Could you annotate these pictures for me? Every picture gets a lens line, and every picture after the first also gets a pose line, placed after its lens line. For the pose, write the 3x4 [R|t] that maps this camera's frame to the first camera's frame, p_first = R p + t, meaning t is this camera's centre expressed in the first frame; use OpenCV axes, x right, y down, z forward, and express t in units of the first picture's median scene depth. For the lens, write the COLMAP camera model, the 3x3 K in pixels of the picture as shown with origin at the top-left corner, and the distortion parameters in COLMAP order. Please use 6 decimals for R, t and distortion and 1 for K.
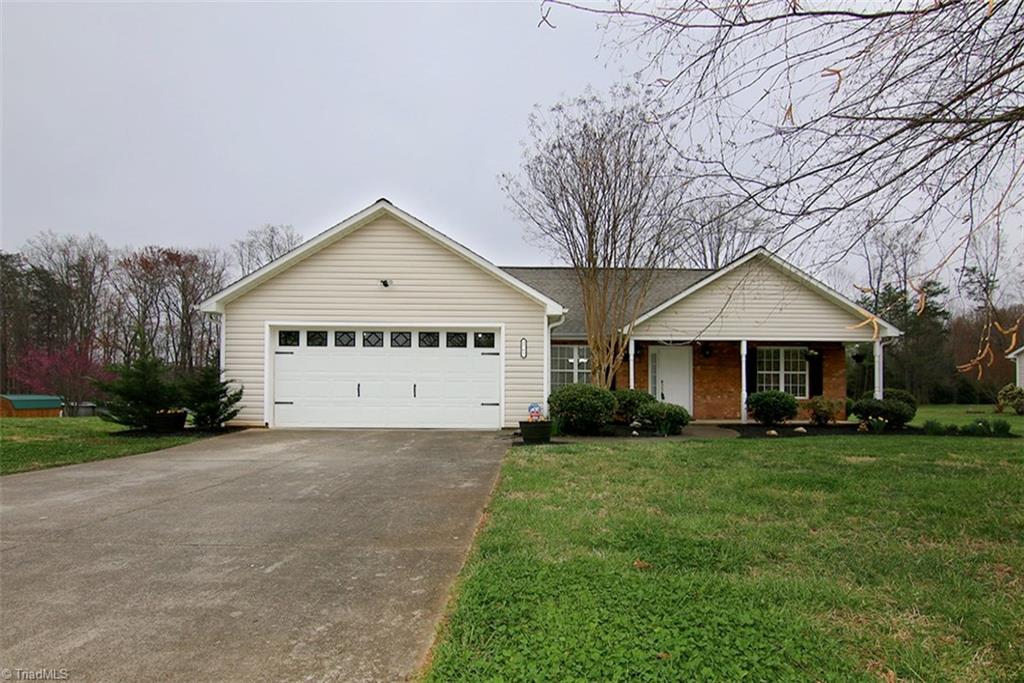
lens RADIAL K [[538.1, 0, 515.8], [0, 538.1, 380.1], [0, 0, 1]] dist [0.001346, -0.001551]
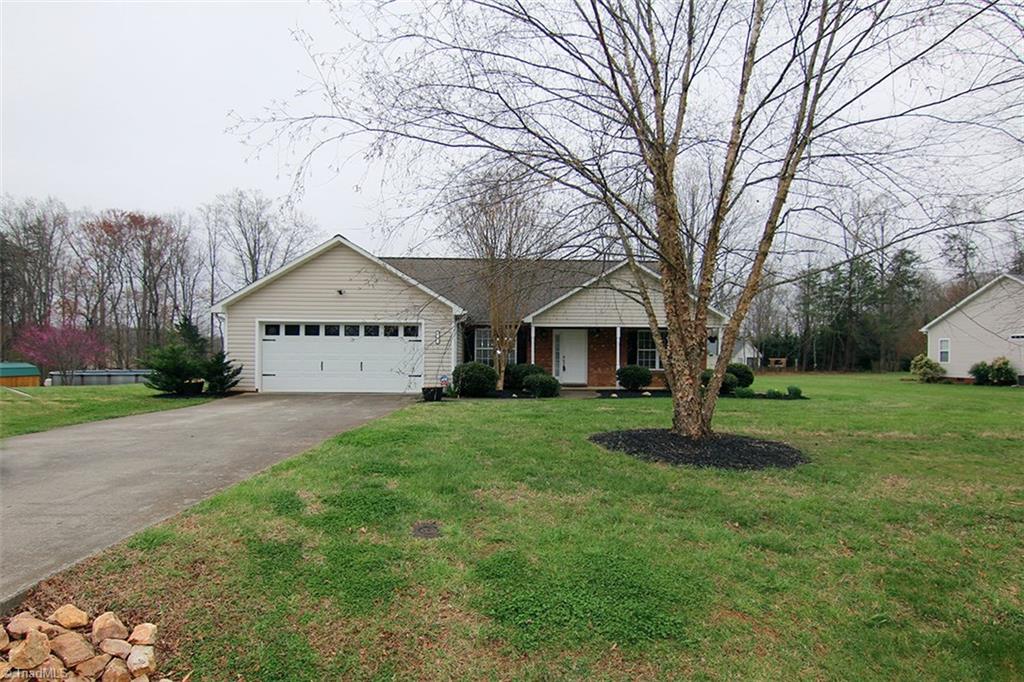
lens RADIAL K [[538.1, 0, 512.7], [0, 538.1, 347.6], [0, 0, 1]] dist [0.001346, -0.001551]
pose [[0.999032, 0.002228, 0.043931, 0.136121], [-0.002238, 0.999997, 0.000189, -0.028698], [-0.043931, -0.000288, 0.999035, -0.404392]]
